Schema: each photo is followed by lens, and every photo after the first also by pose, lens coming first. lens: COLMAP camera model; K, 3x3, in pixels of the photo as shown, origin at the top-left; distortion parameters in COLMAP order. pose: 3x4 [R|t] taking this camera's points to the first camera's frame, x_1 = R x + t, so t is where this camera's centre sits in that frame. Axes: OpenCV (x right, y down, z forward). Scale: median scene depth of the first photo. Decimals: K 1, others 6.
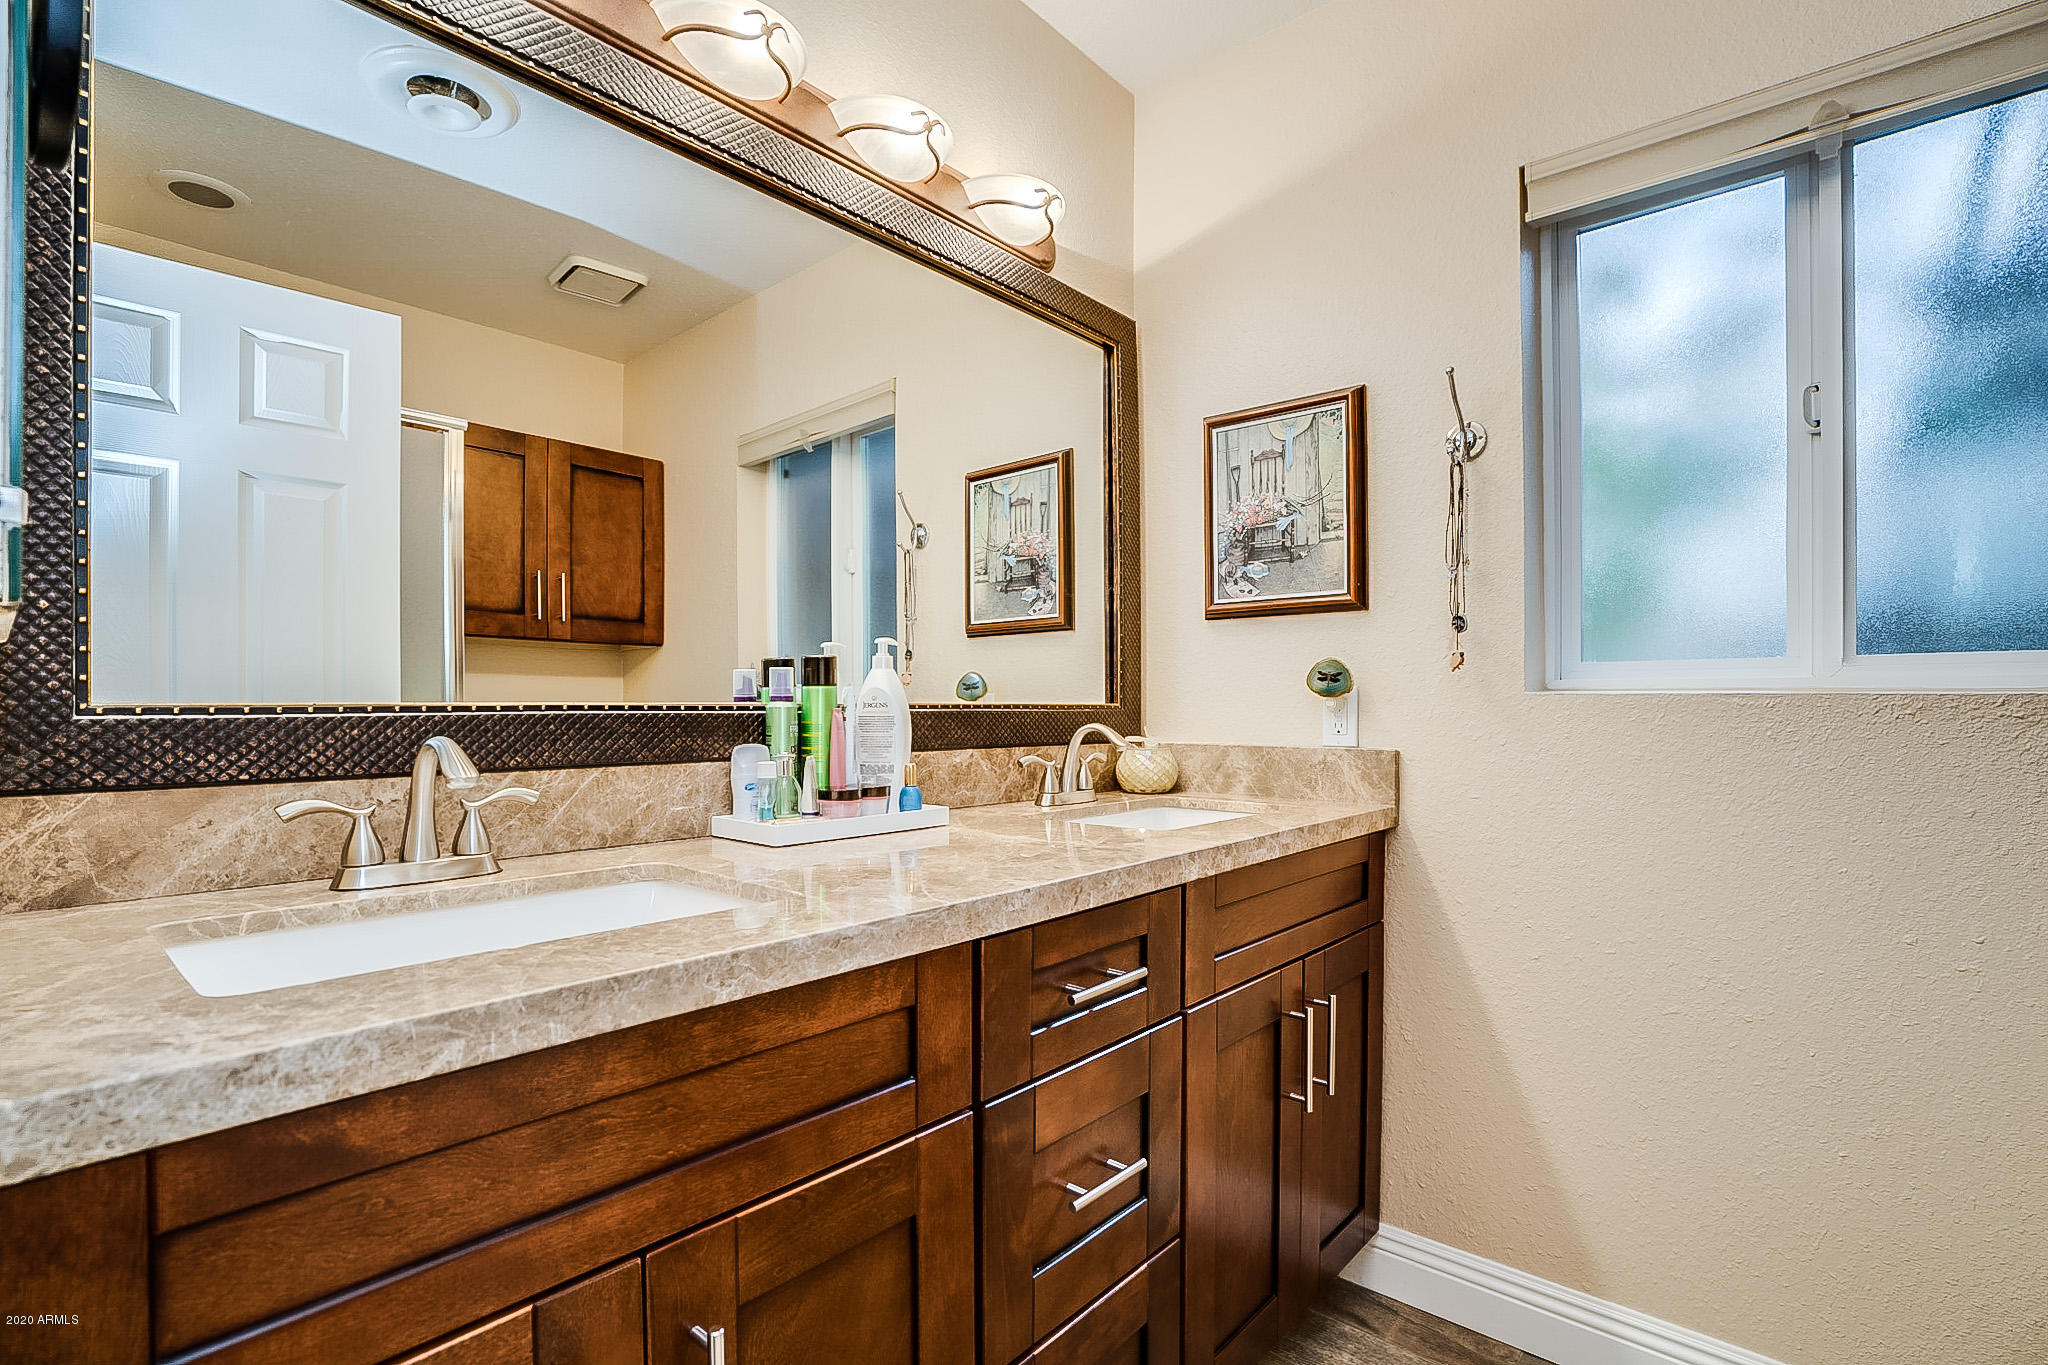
lens RADIAL K [[928.4, 0, 1013.7], [0, 928.4, 699.4], [0, 0, 1]] dist [-0.028500, 0.003081]
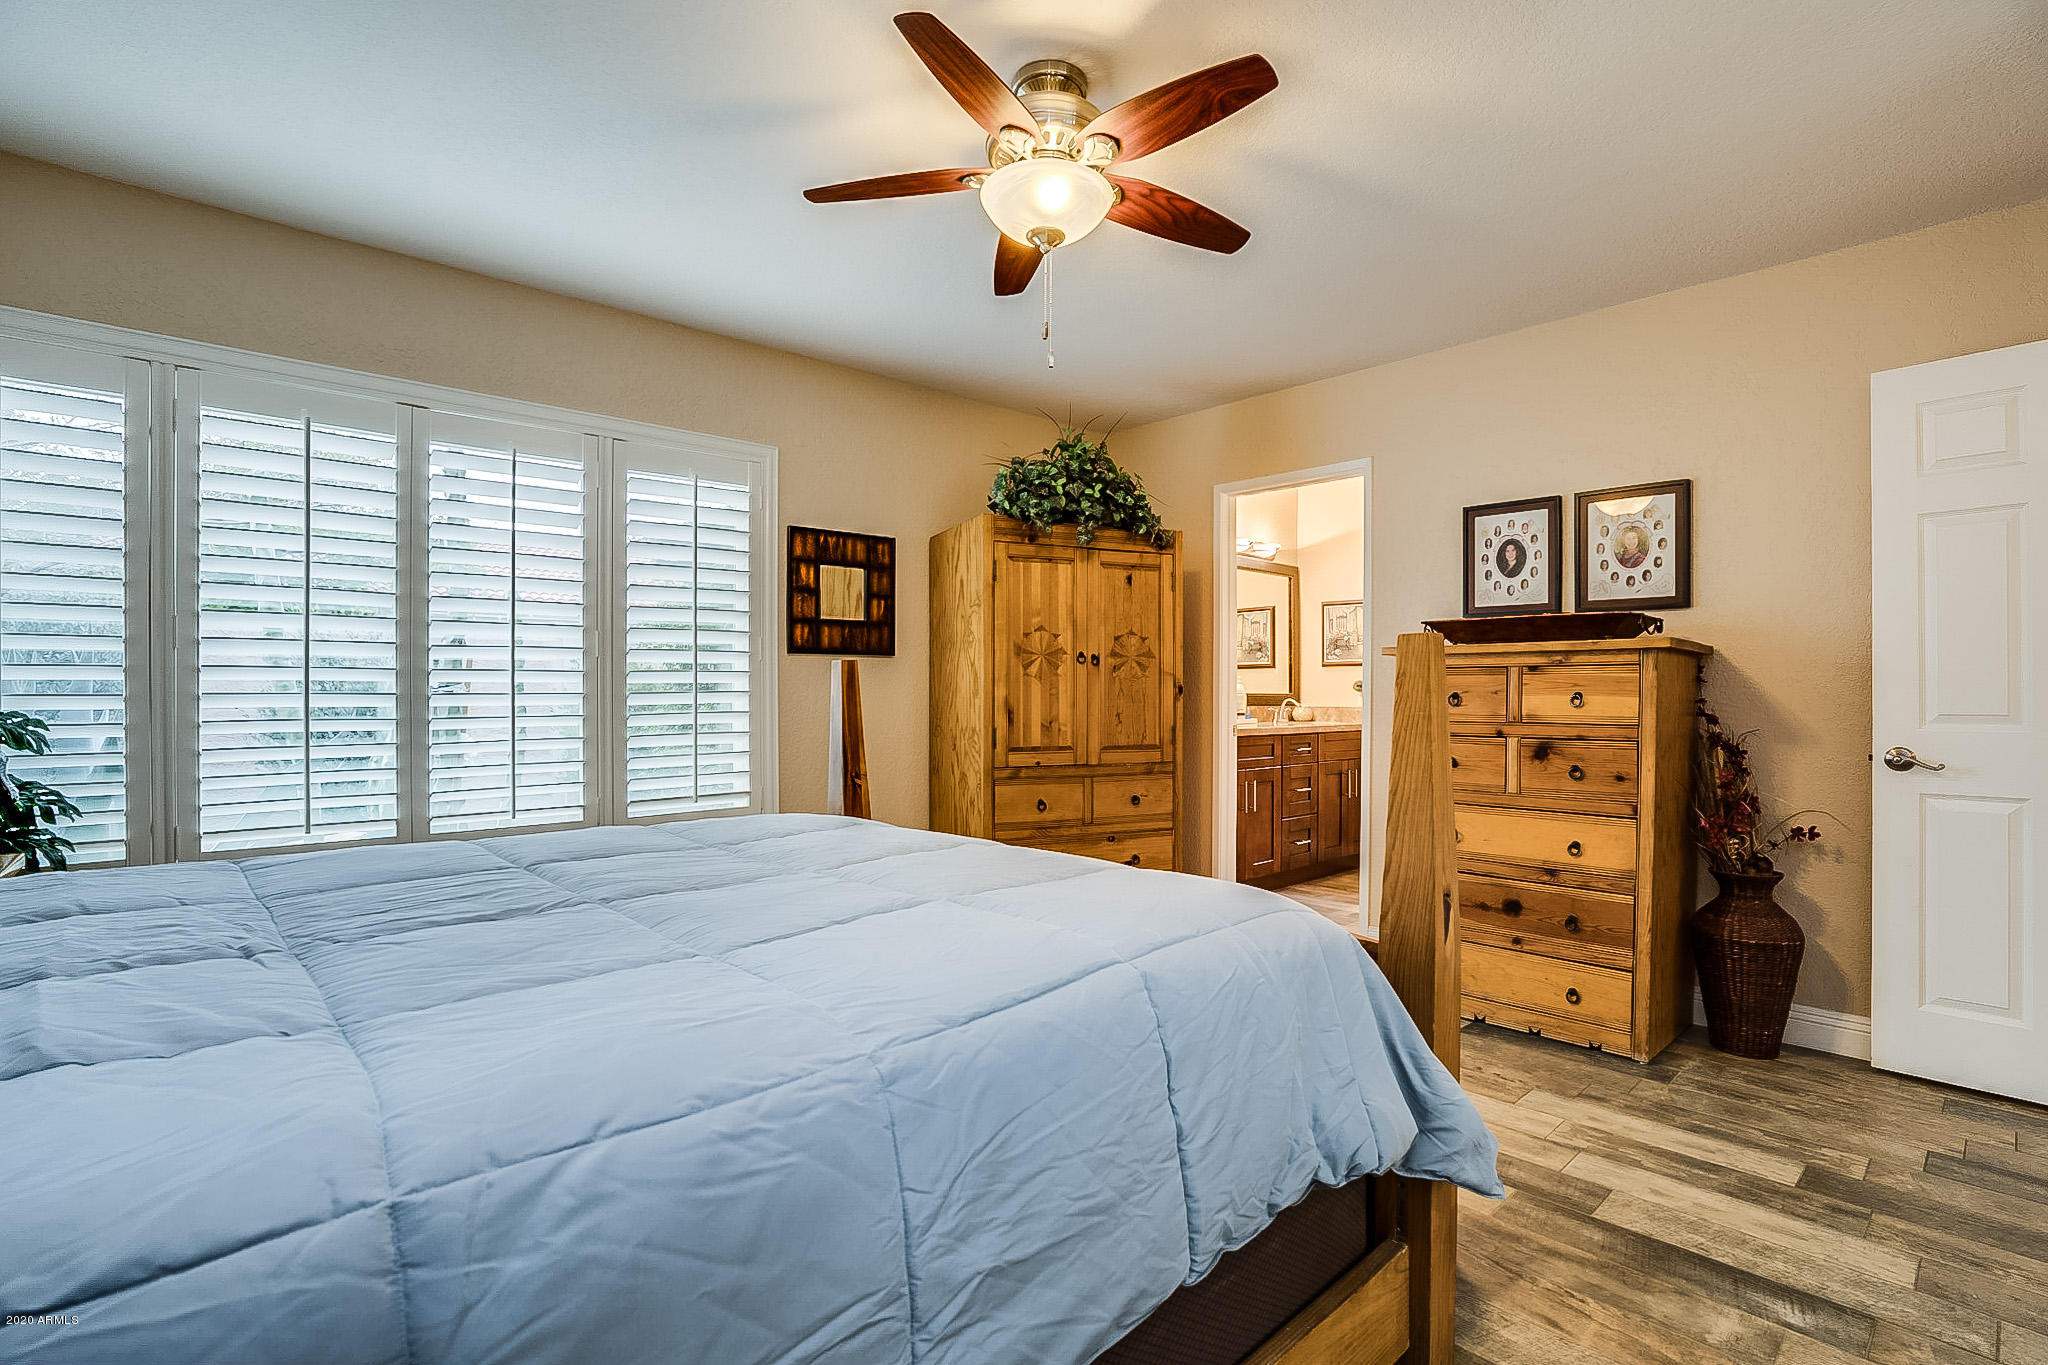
lens RADIAL K [[928.4, 0, 1042.1], [0, 928.4, 696.8], [0, 0, 1]] dist [-0.028500, 0.003081]
pose [[0.997152, 0.010362, -0.074700, -0.490179], [-0.009312, 0.999853, 0.014394, -0.021101], [0.074838, -0.013658, 0.997102, -2.151129]]
